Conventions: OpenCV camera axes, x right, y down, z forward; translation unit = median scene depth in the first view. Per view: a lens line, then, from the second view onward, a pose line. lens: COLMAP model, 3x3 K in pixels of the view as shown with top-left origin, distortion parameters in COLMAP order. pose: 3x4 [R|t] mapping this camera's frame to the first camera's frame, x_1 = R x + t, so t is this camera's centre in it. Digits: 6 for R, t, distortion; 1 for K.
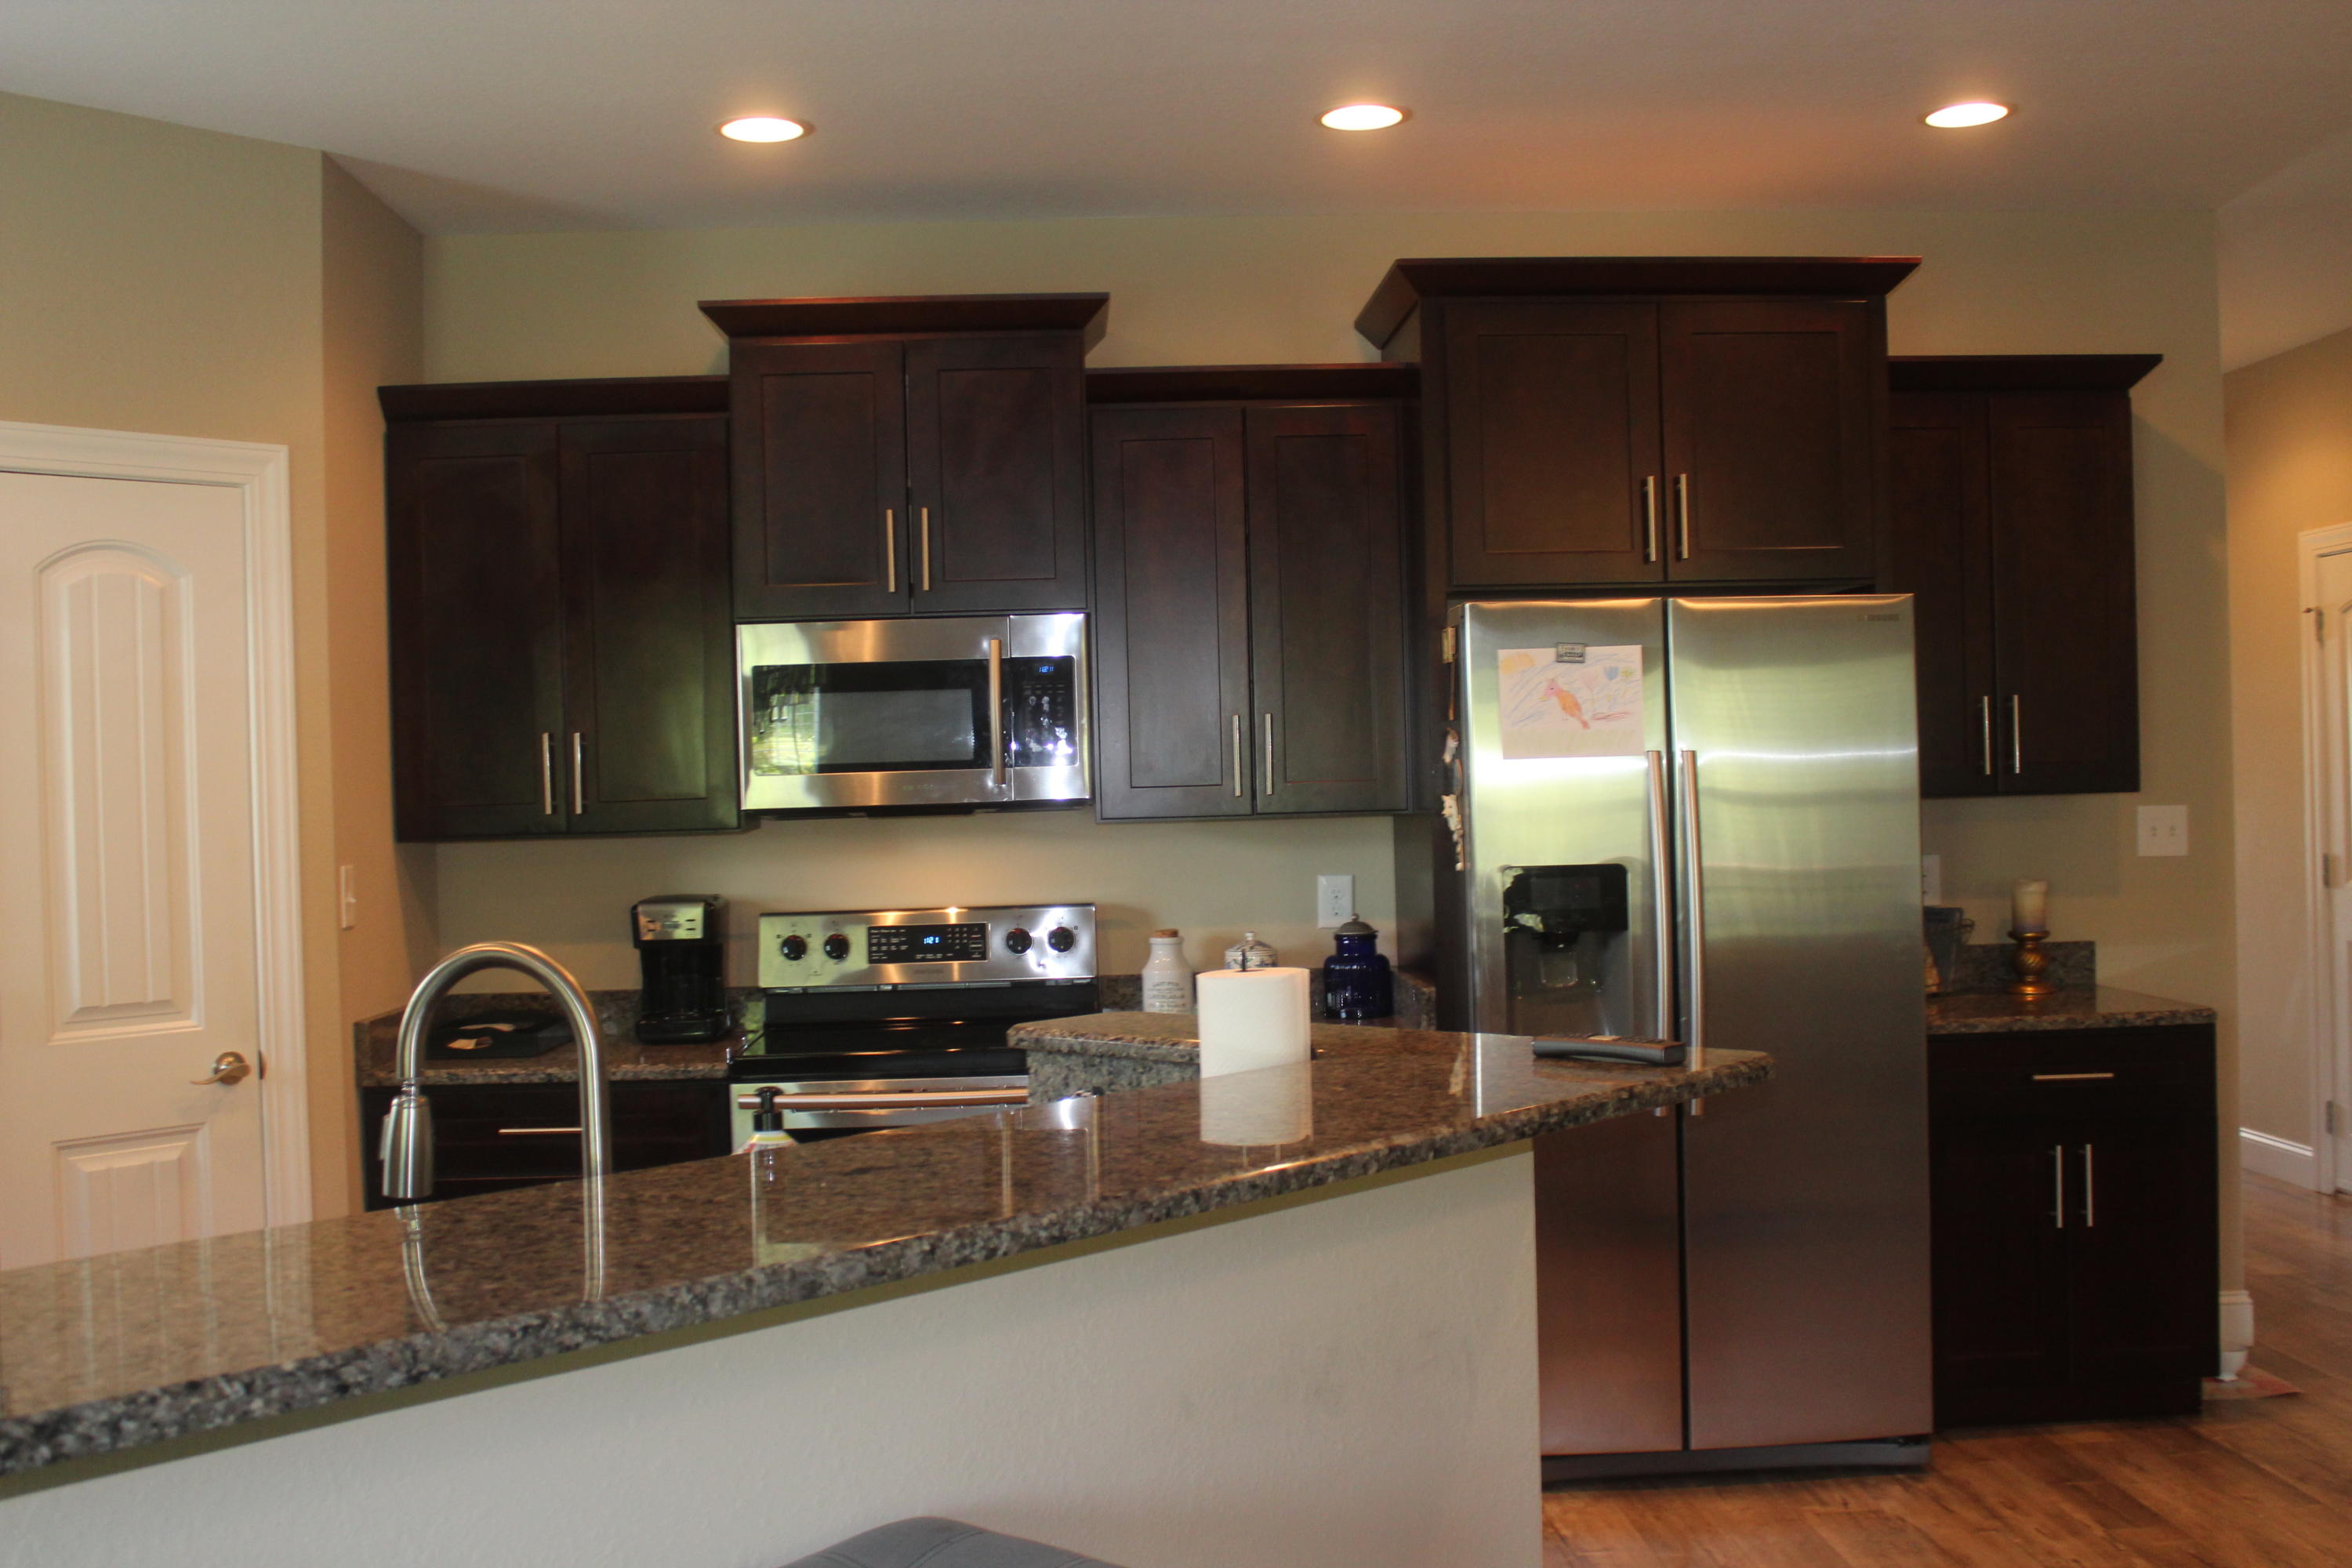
lens RADIAL K [[2291.5, 0, 1126.7], [0, 2291.5, 788.1], [0, 0, 1]] dist [-0.074982, 0.000000]
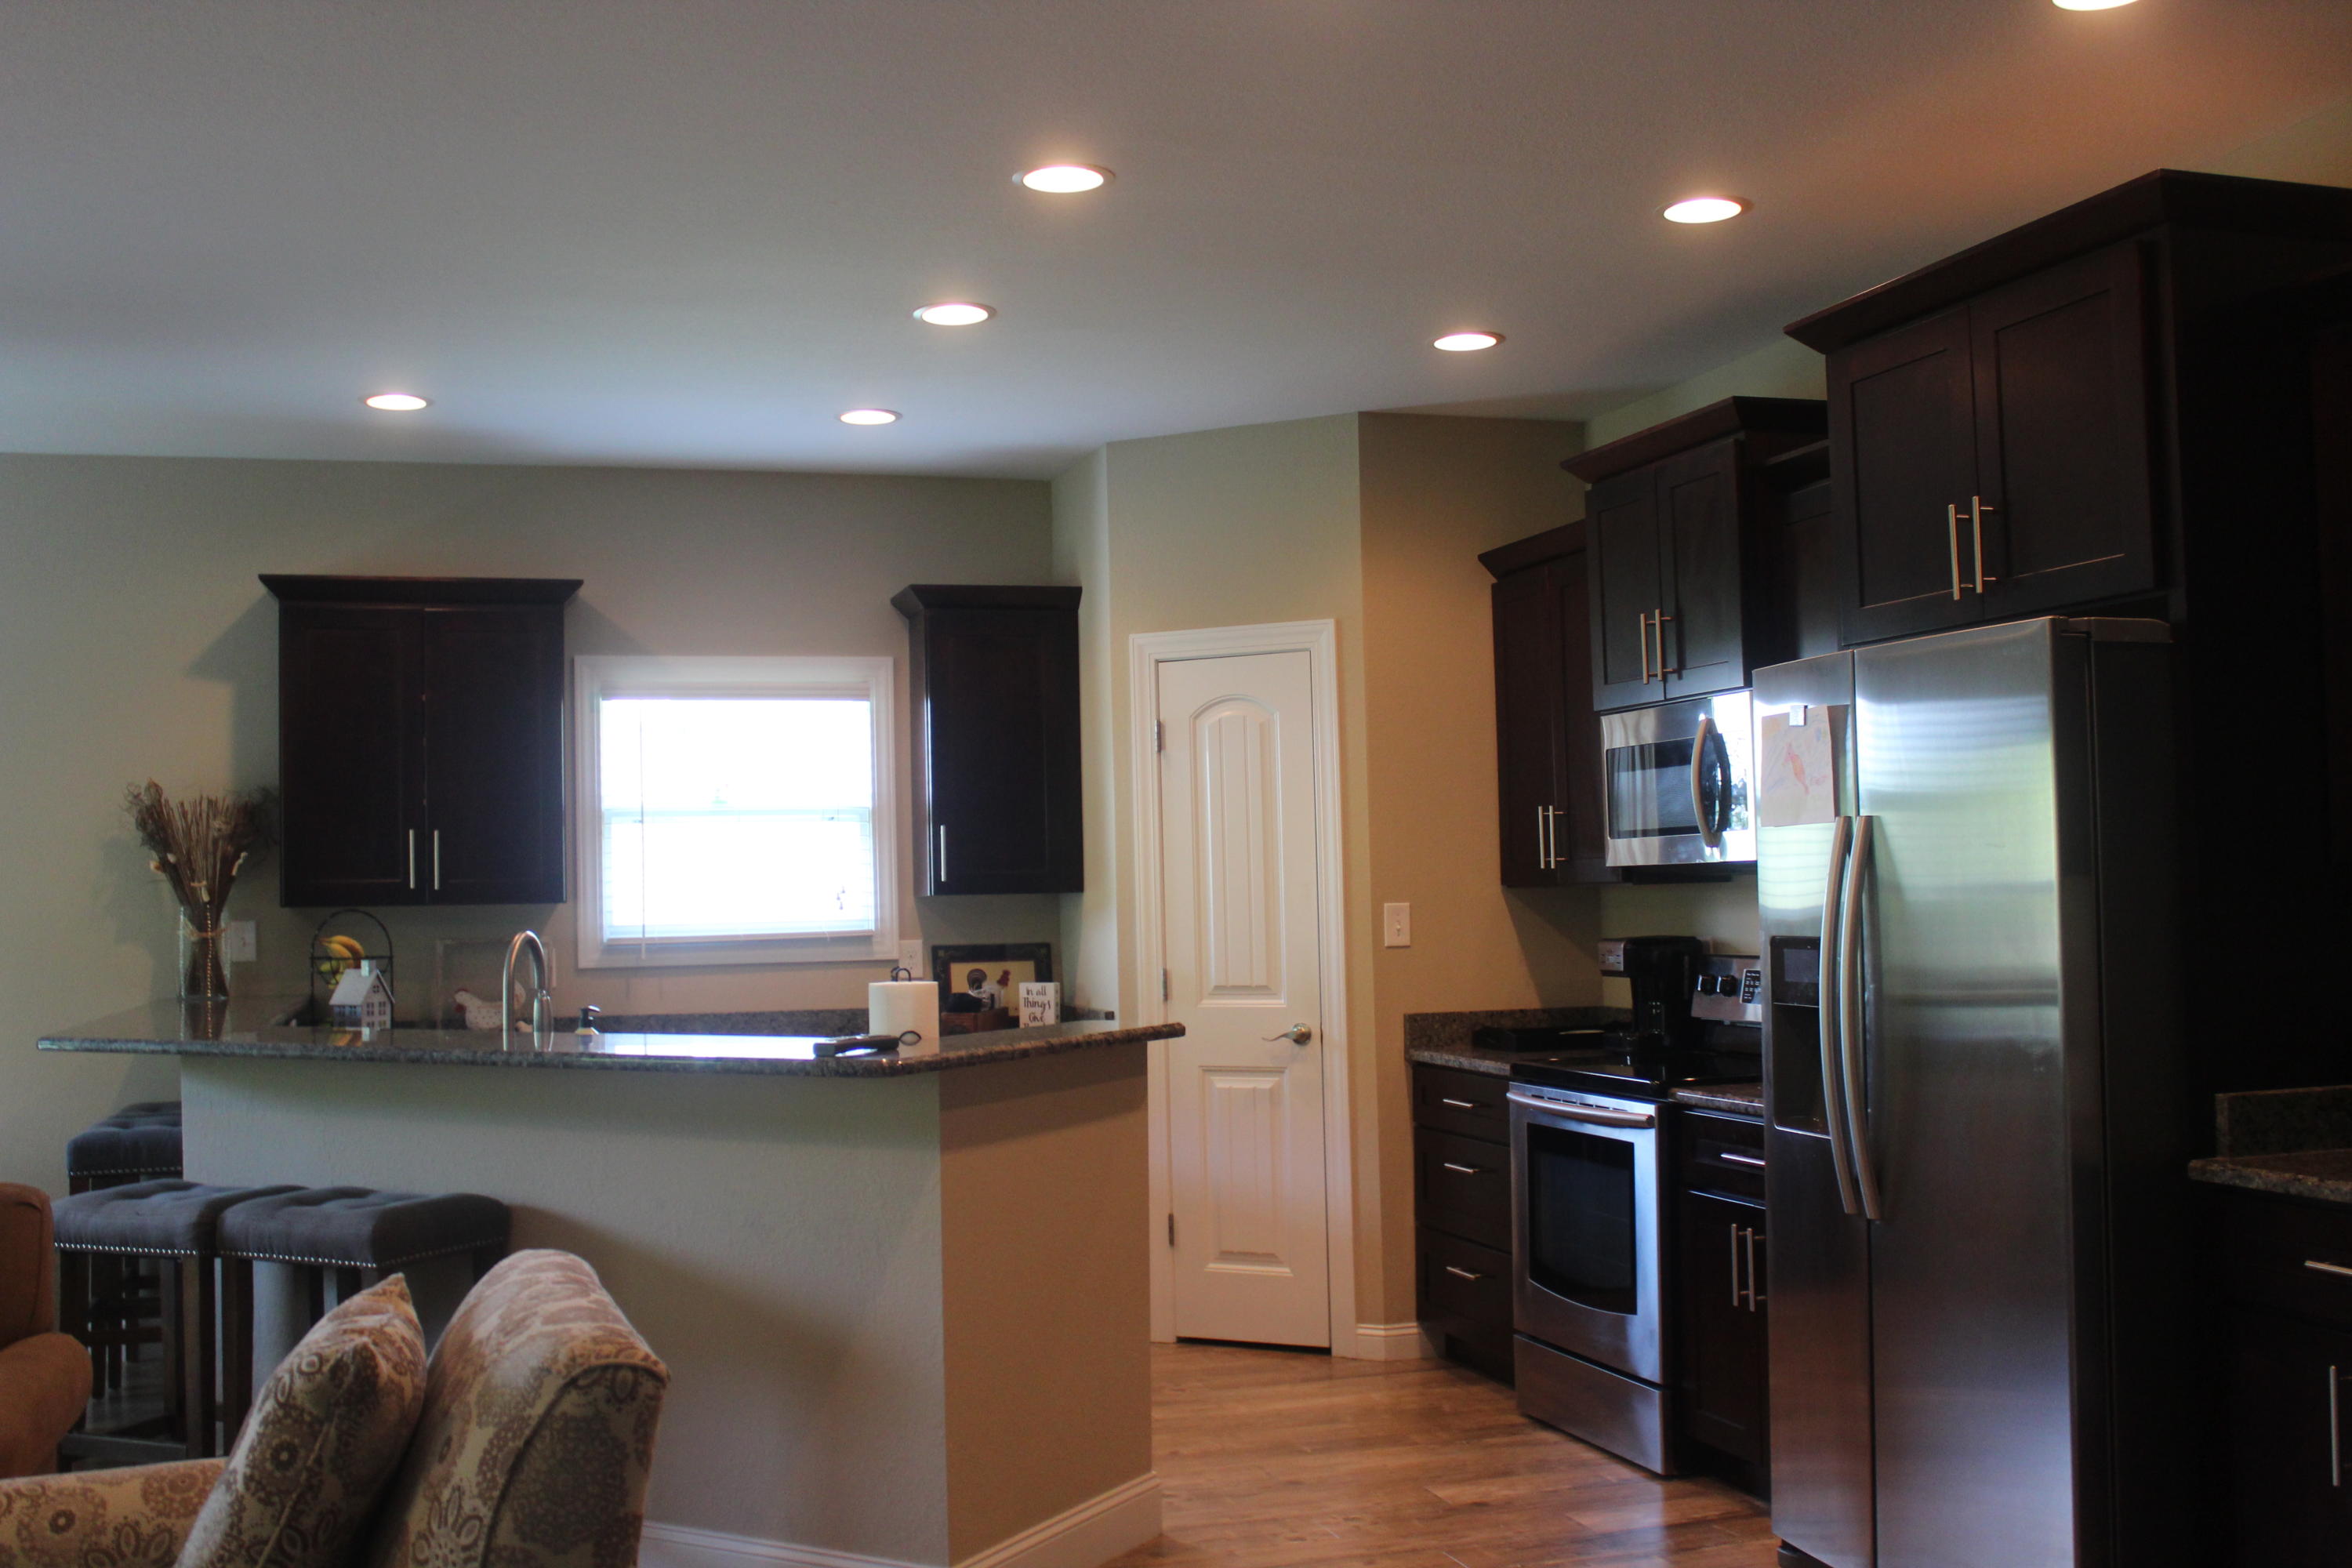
lens RADIAL K [[2297.7, 0, 1185.1], [0, 2297.7, 799.2], [0, 0, 1]] dist [-0.070072, 0.000000]
pose [[0.280034, -0.015796, -0.959860, 0.998720], [0.008638, 0.999866, -0.013934, -0.012260], [0.959951, -0.004389, 0.280133, 0.462888]]
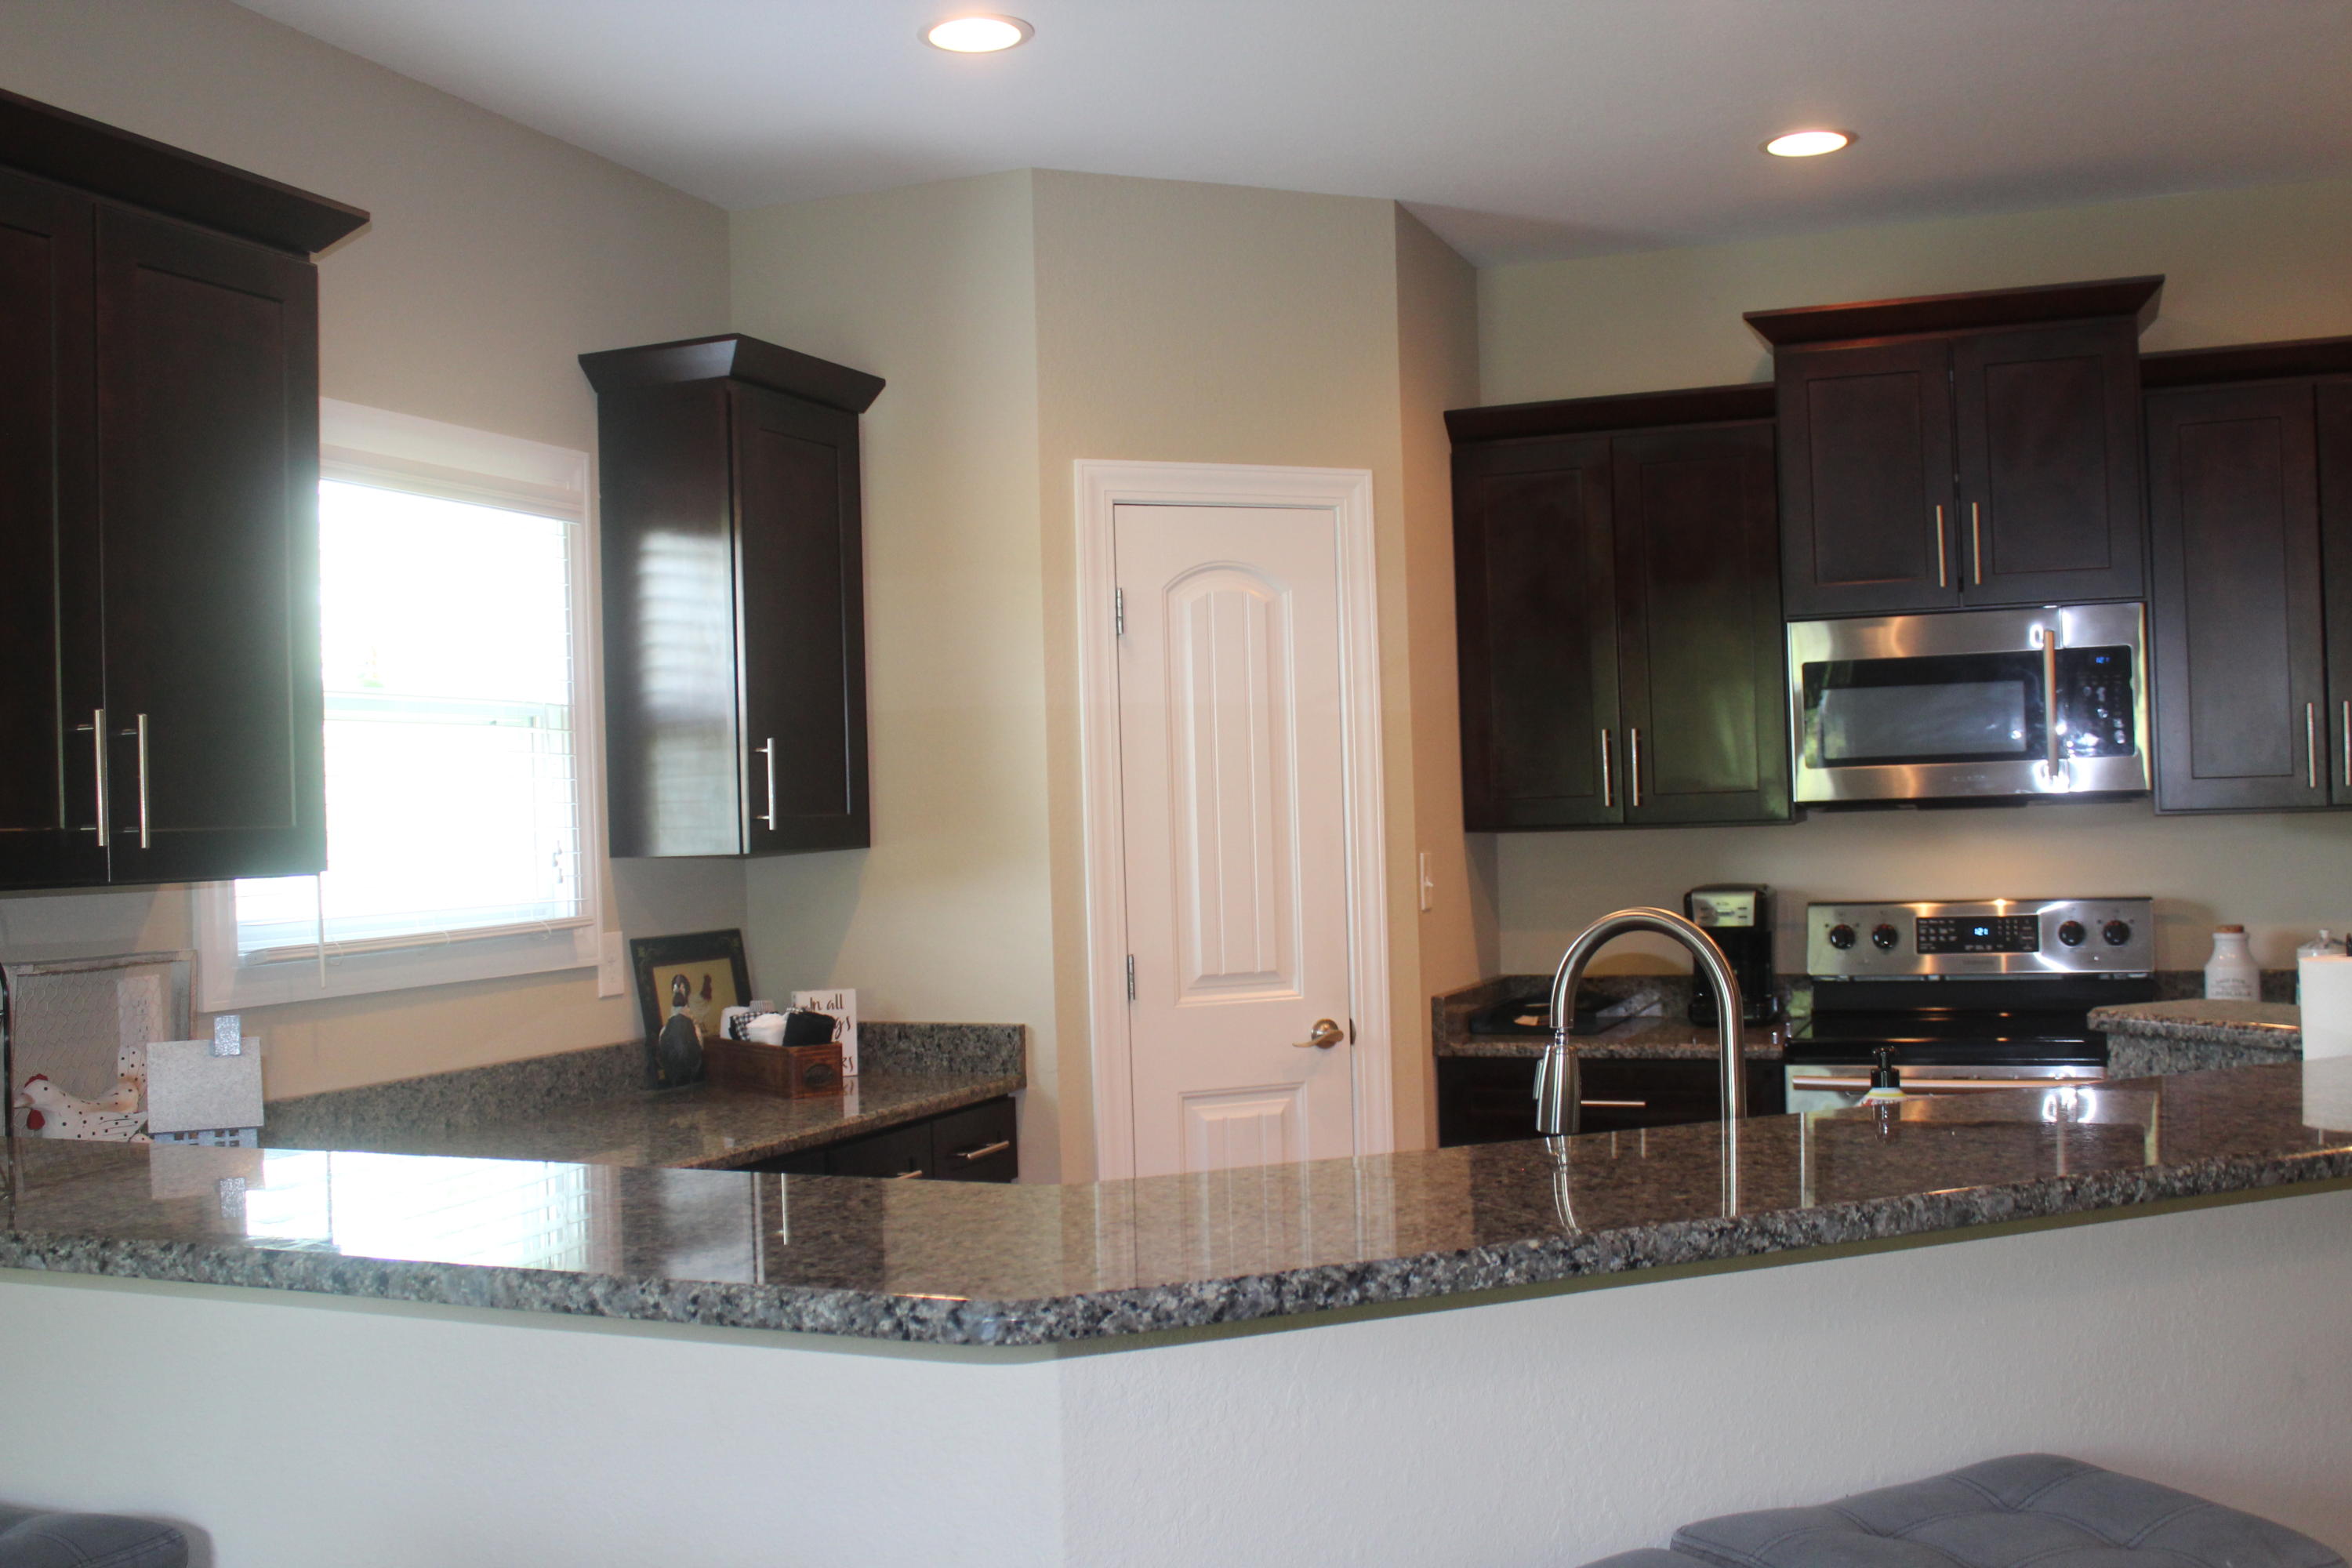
lens RADIAL K [[2291.5, 0, 1181.1], [0, 2291.5, 771.4], [0, 0, 1]] dist [-0.074982, 0.000000]
pose [[0.920952, -0.005087, -0.389643, -0.022485], [0.001577, 0.999955, -0.009325, 0.005294], [0.389673, 0.007974, 0.920919, -0.058374]]
